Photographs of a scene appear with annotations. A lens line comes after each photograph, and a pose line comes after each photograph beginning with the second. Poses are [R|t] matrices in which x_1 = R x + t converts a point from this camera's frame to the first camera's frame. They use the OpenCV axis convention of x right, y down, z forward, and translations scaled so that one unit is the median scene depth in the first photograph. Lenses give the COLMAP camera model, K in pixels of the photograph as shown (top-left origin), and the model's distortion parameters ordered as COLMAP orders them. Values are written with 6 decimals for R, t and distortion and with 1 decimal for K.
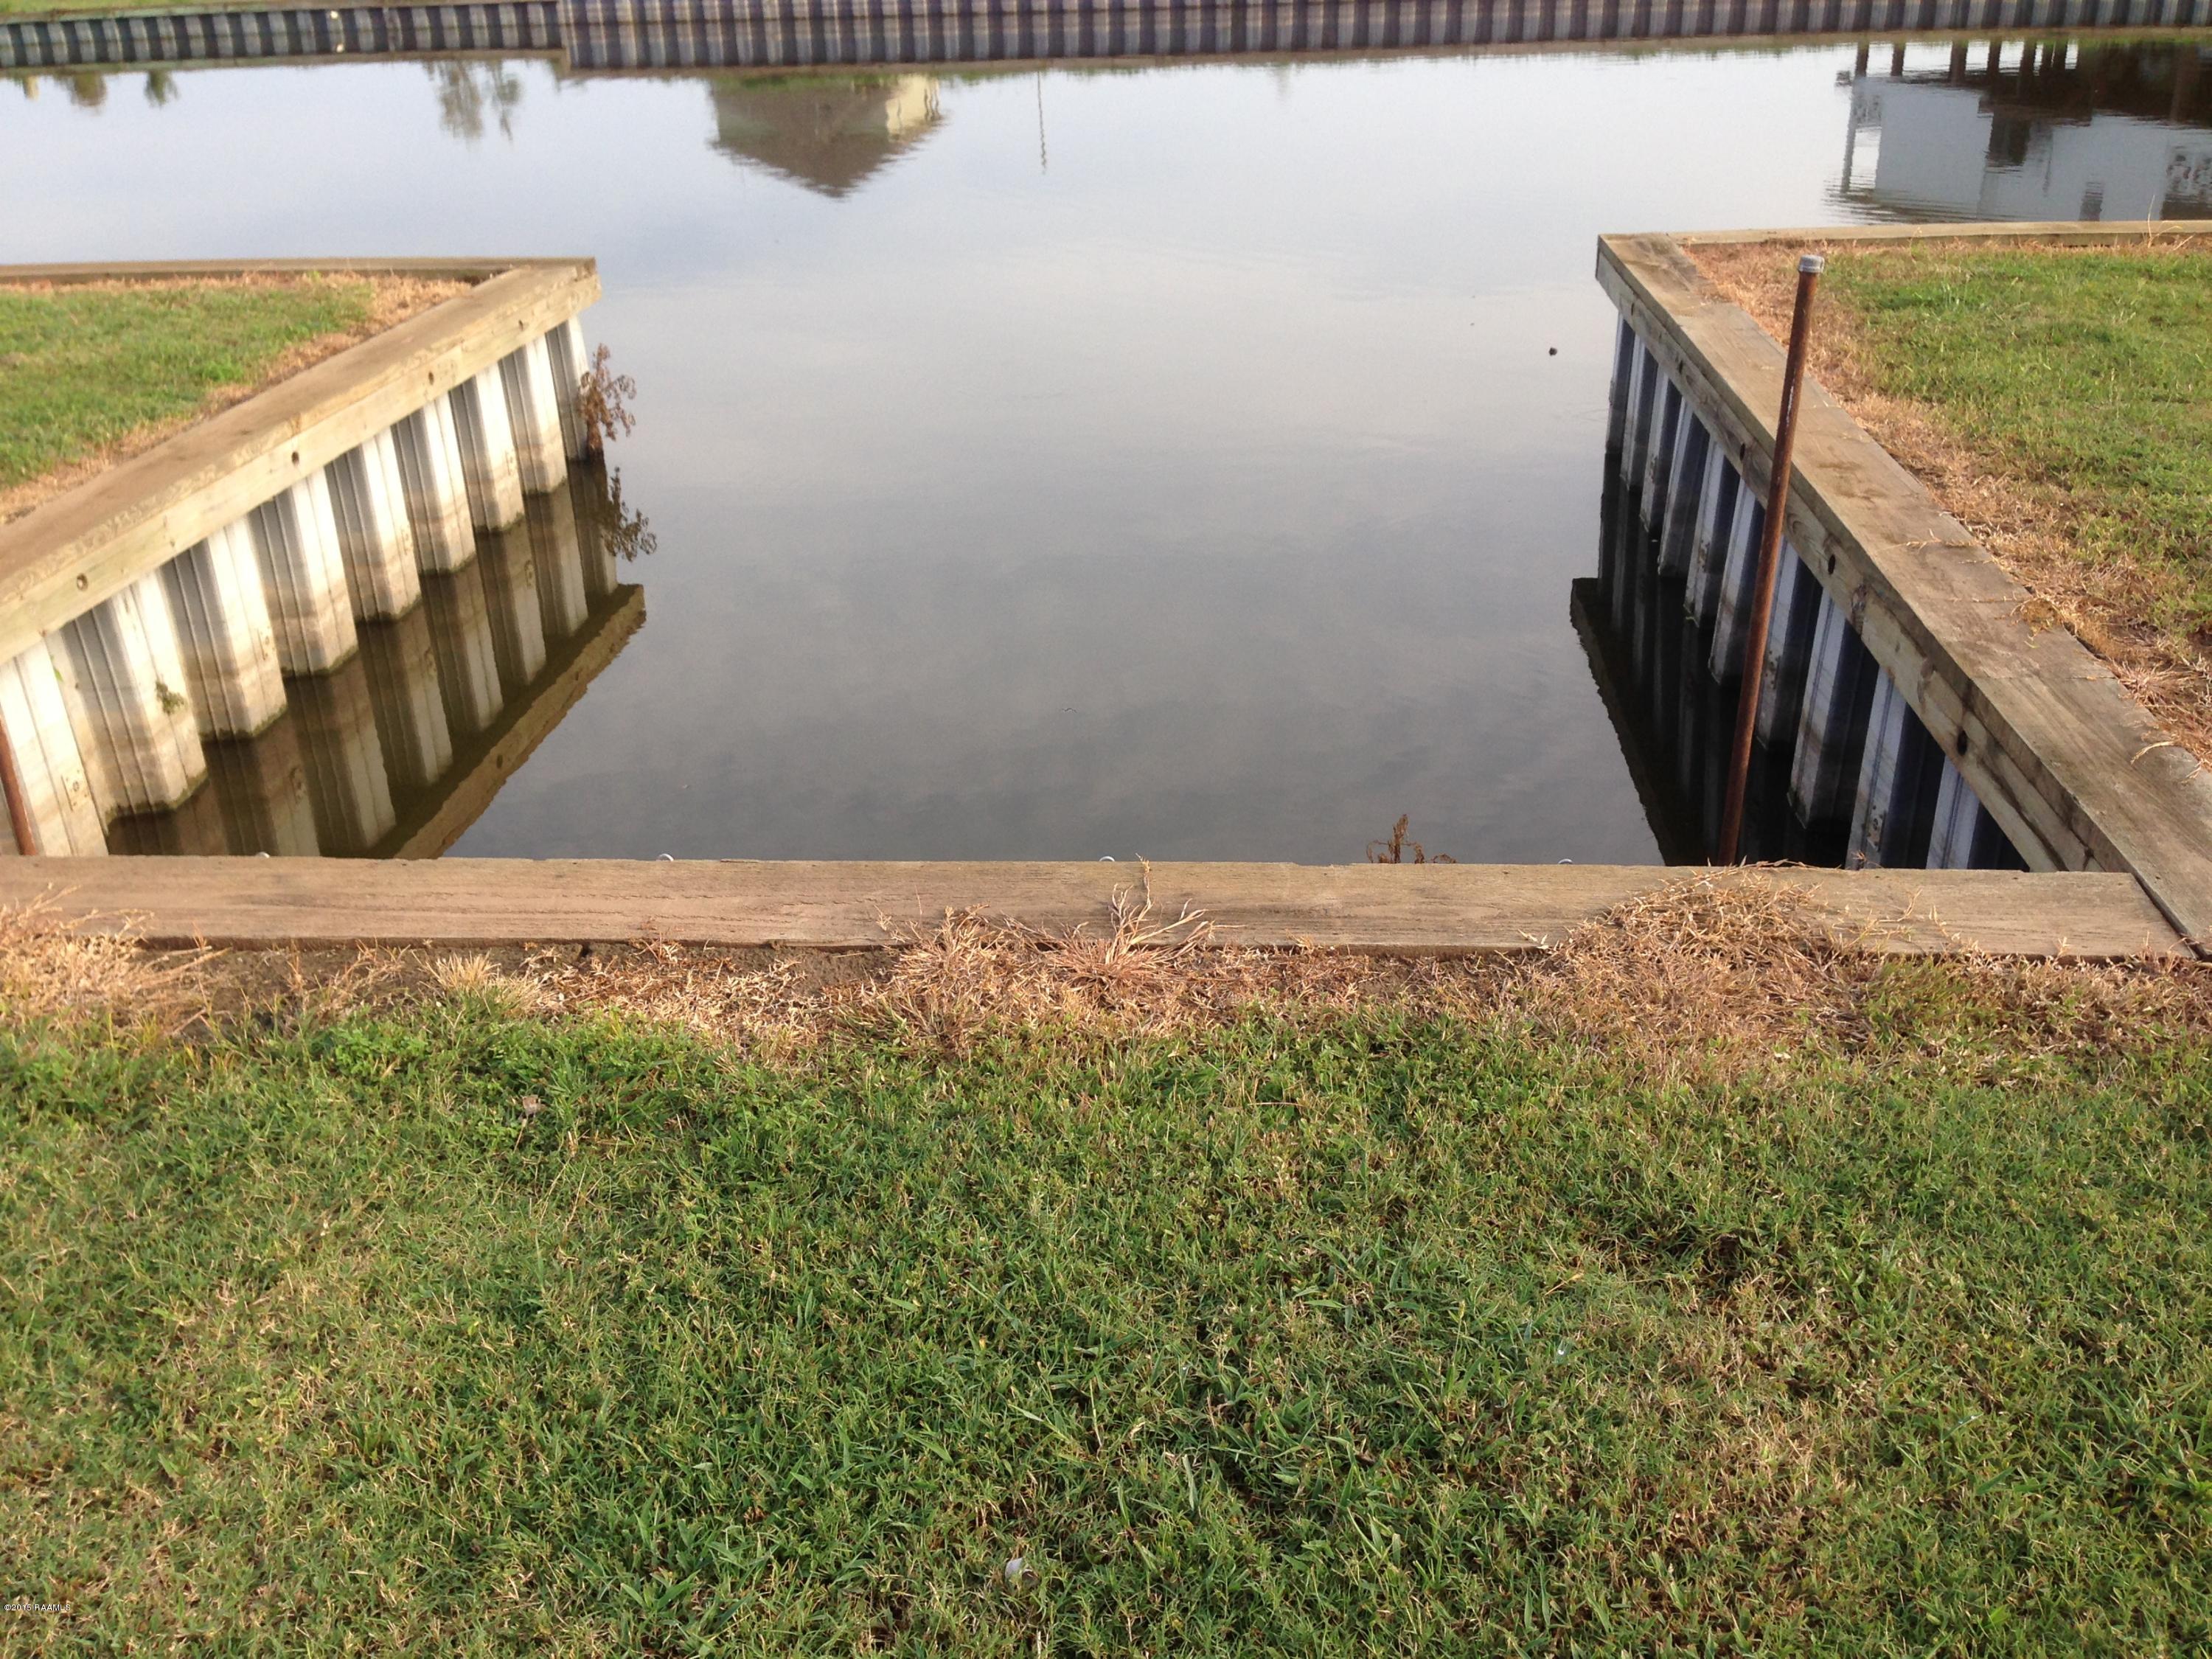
lens RADIAL K [[2058.4, 0, 1106.0], [0, 2058.4, 827.3], [0, 0, 1]] dist [0.018316, 0.000000]
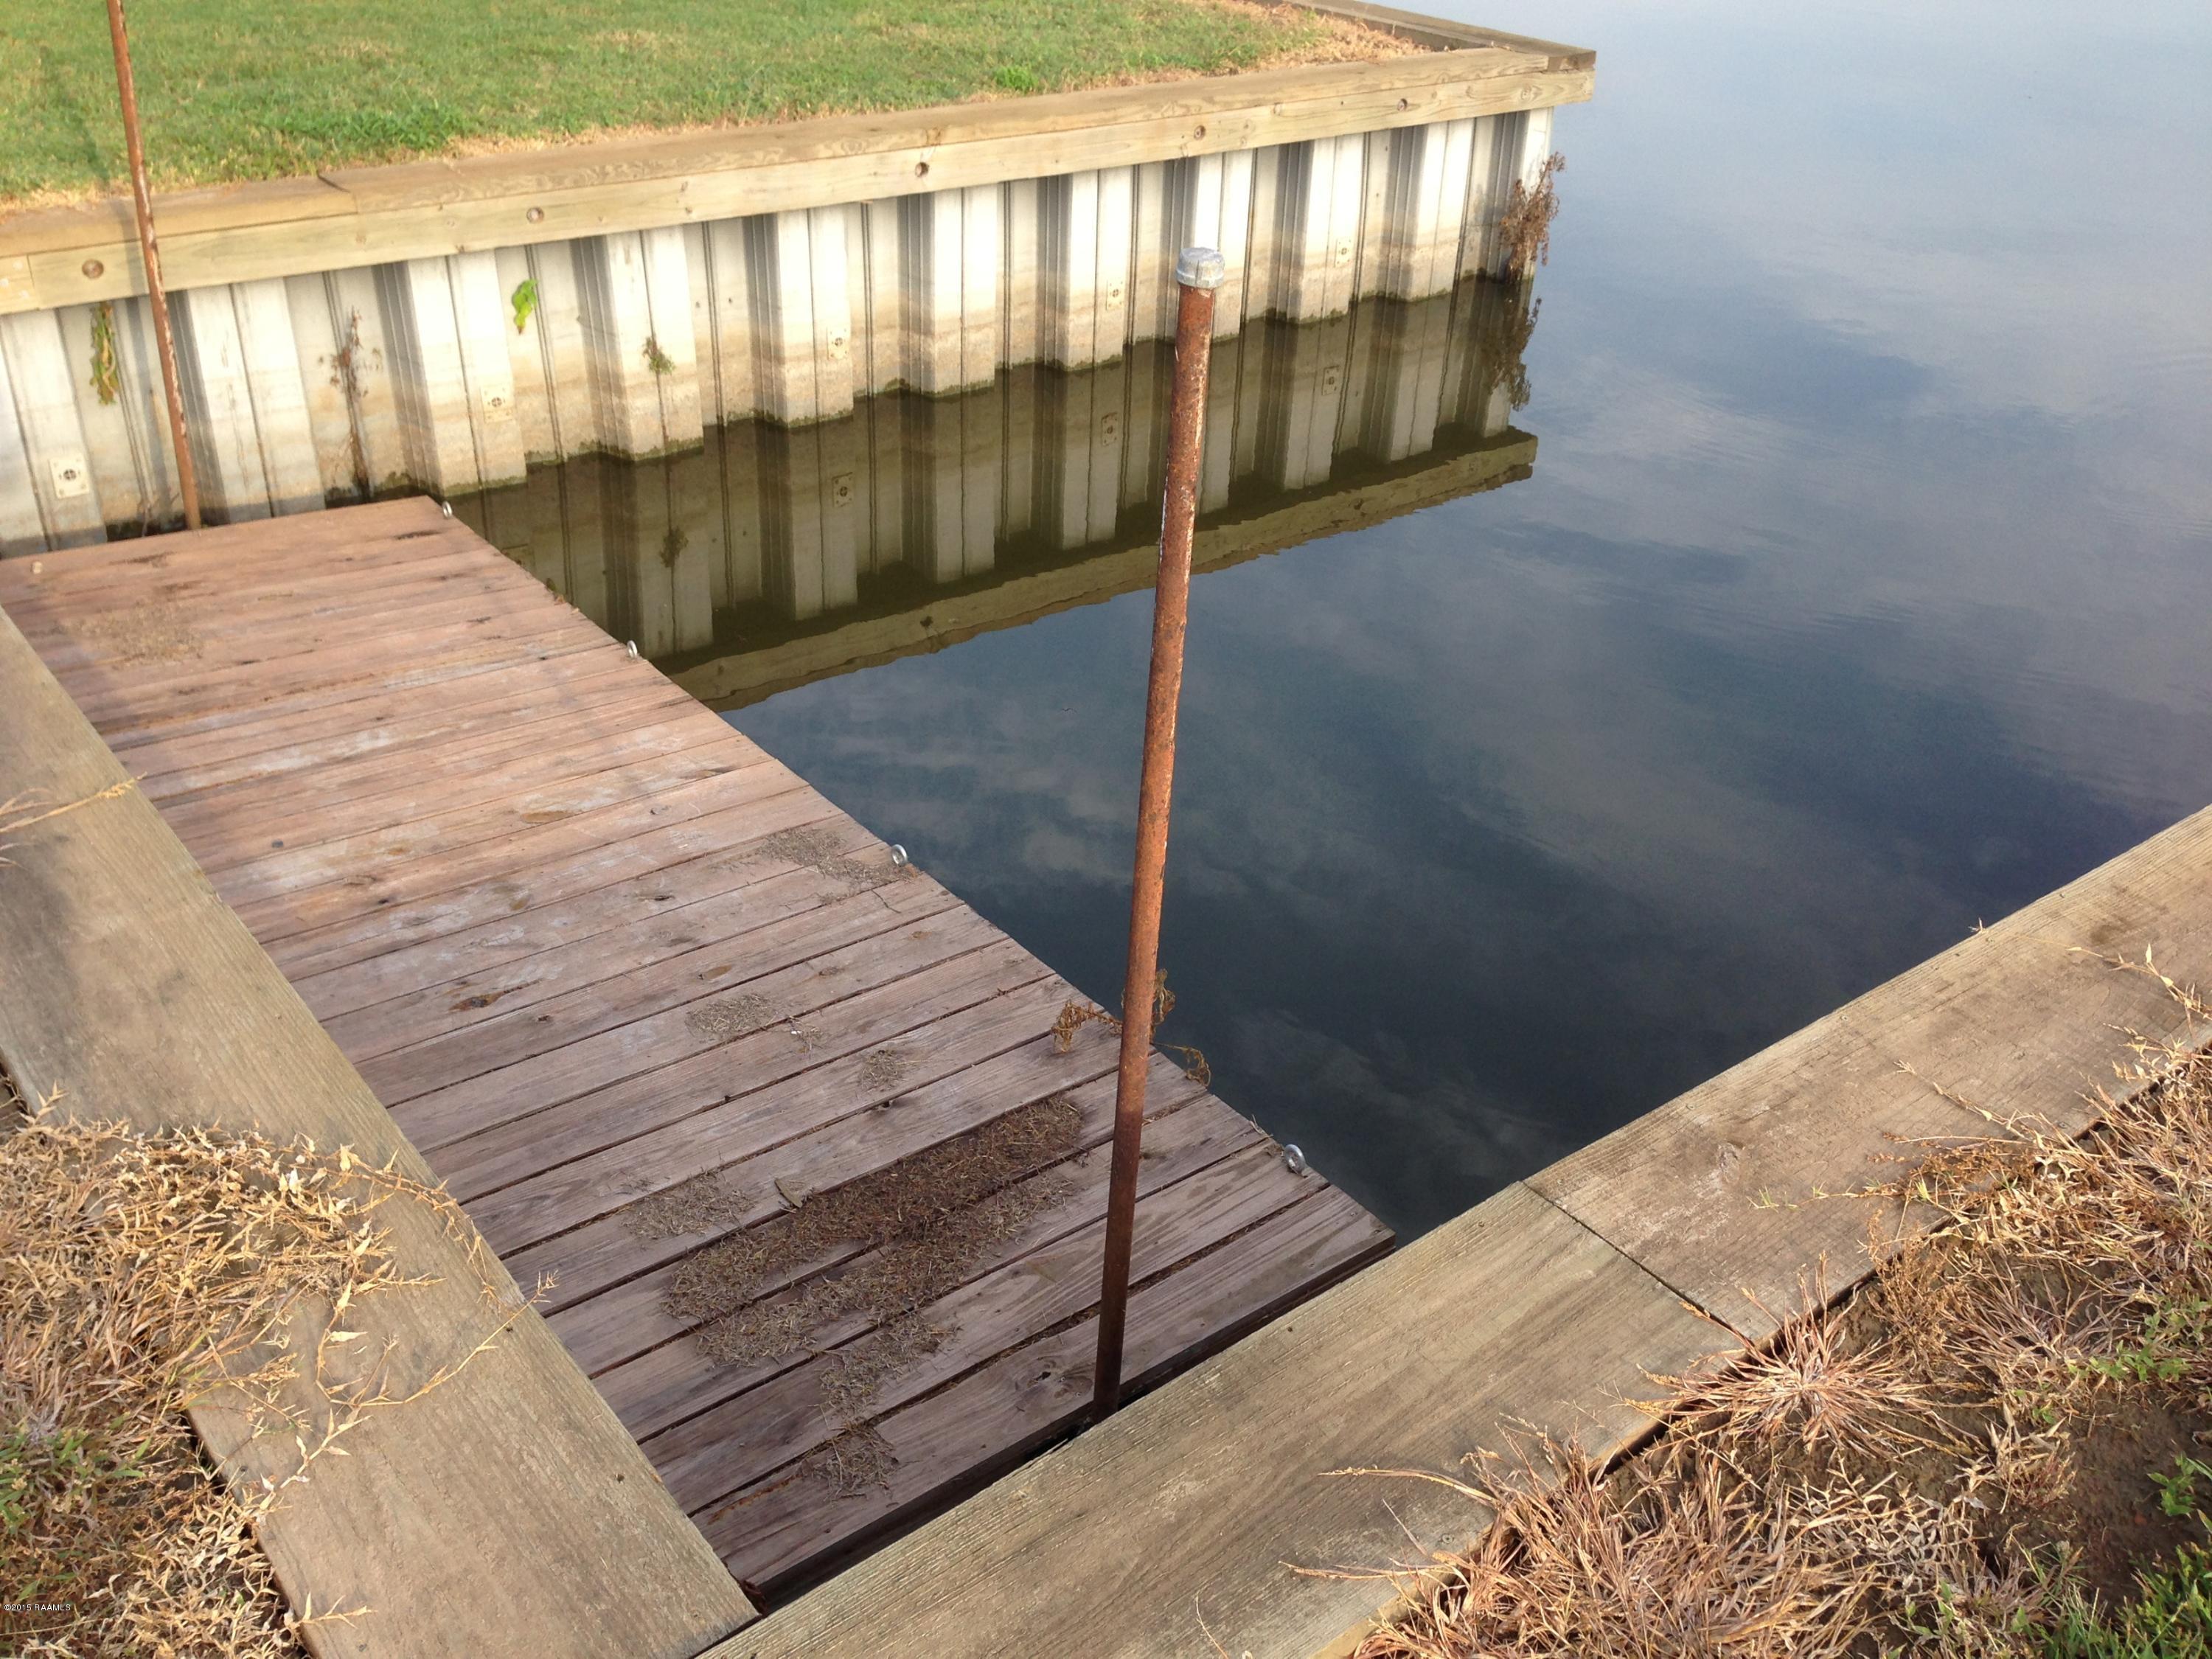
lens RADIAL K [[2058.4, 0, 1102.5], [0, 2058.4, 832.6], [0, 0, 1]] dist [0.018316, 0.000000]
pose [[0.665654, 0.412954, -0.621590, 0.285388], [-0.354857, 0.907899, 0.223151, -0.102386], [0.656492, 0.072035, 0.750886, 0.252678]]
